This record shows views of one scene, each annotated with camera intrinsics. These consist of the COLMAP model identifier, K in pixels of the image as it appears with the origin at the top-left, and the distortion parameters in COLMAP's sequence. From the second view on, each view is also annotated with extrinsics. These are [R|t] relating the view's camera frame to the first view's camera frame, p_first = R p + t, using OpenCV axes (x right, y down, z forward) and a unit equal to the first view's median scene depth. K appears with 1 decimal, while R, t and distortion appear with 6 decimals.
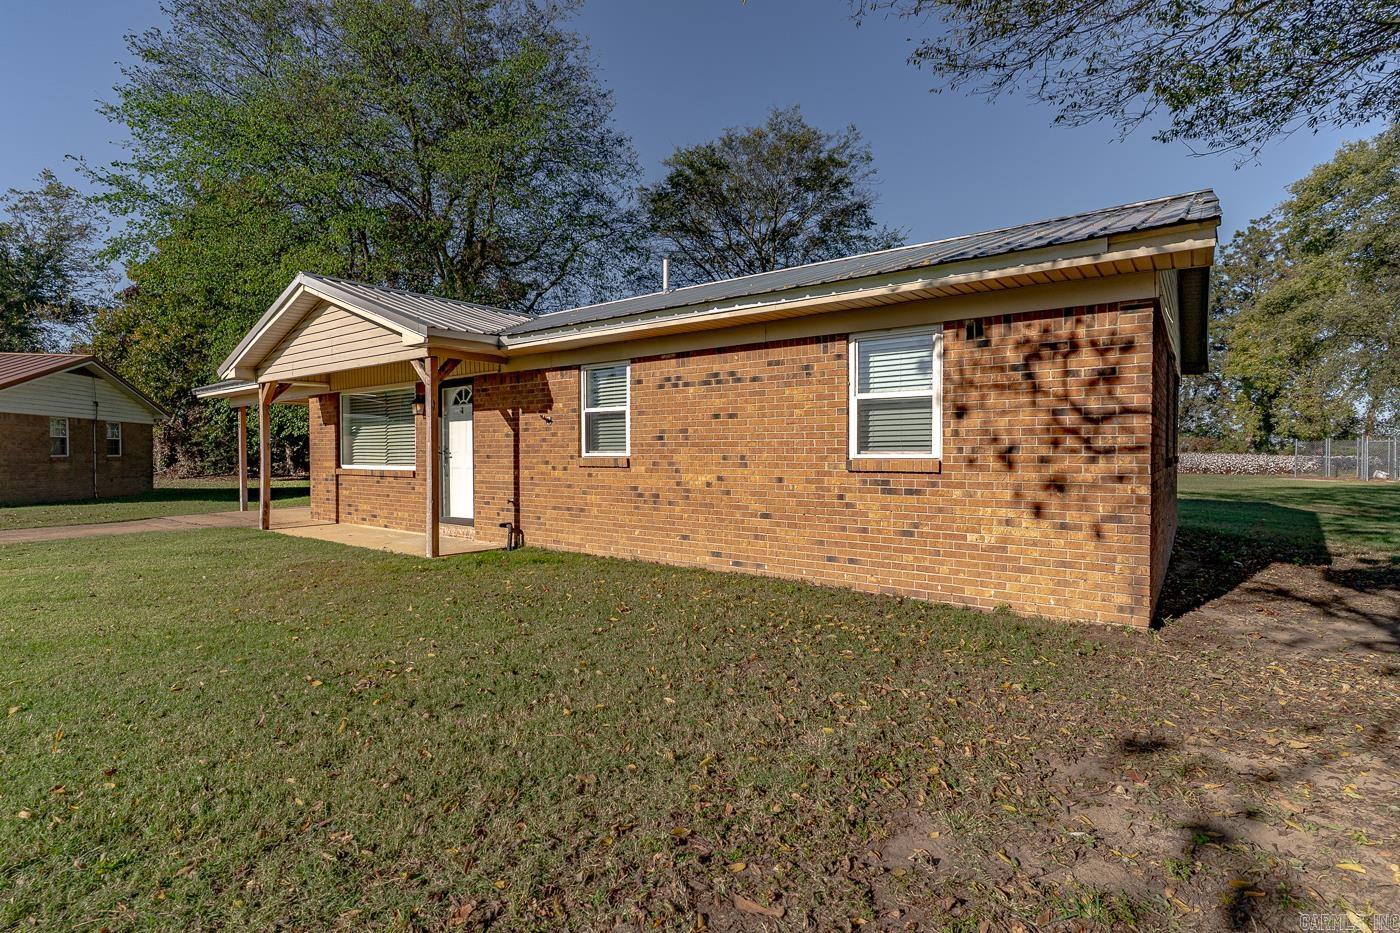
lens RADIAL K [[678.3, 0, 693.5], [0, 678.3, 461.3], [0, 0, 1]] dist [-0.000177, 0.001905]
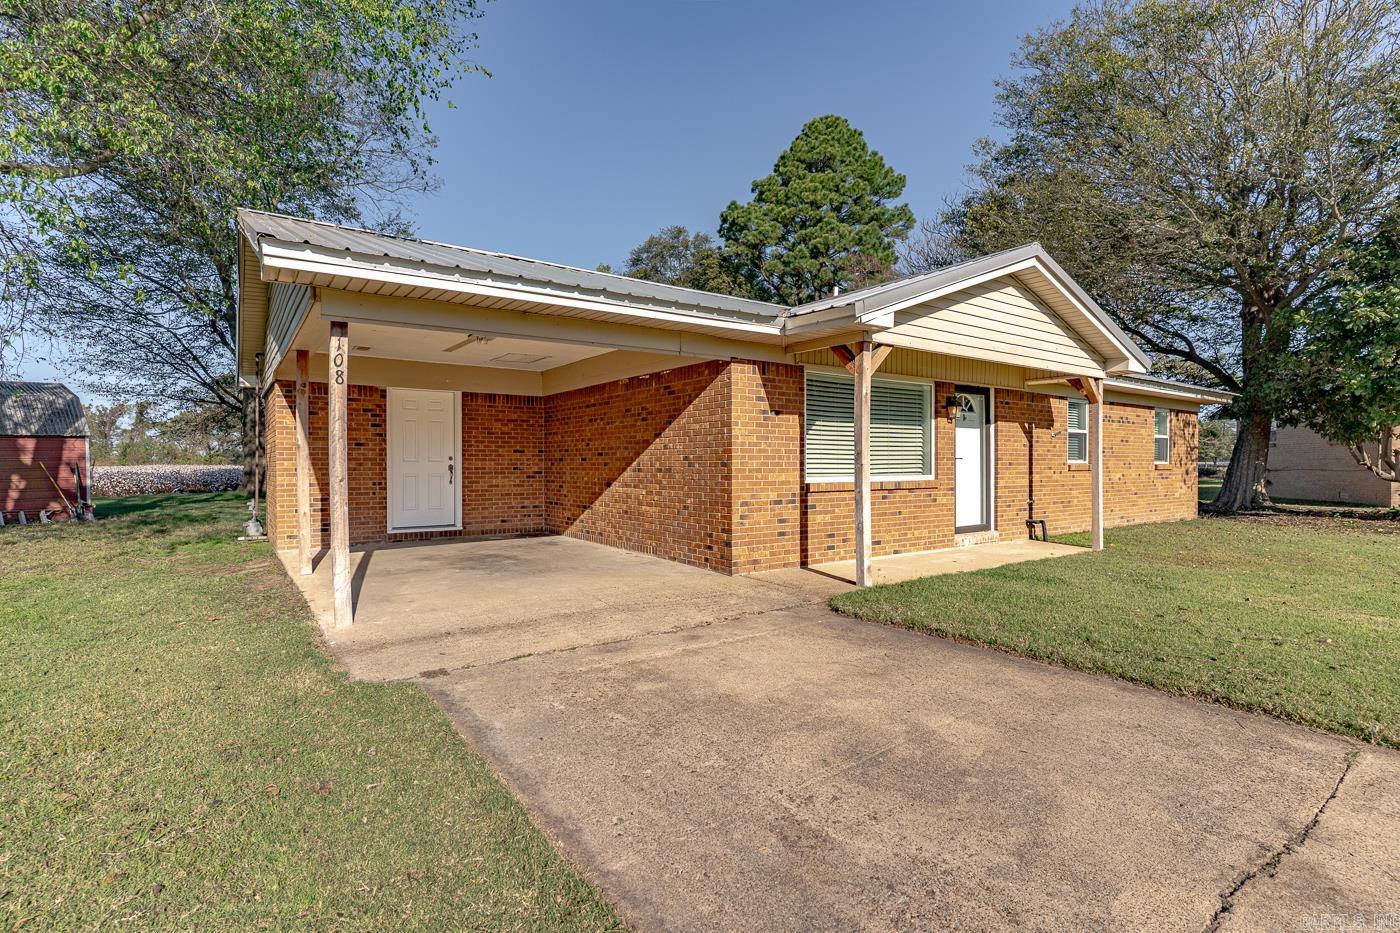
lens RADIAL K [[678.3, 0, 699.1], [0, 678.3, 466.4], [0, 0, 1]] dist [-0.000177, 0.001905]
pose [[0.289791, -0.002595, 0.957086, -2.260205], [0.011595, 0.999932, -0.000799, -0.011613], [-0.957020, 0.011329, 0.289801, 1.746568]]
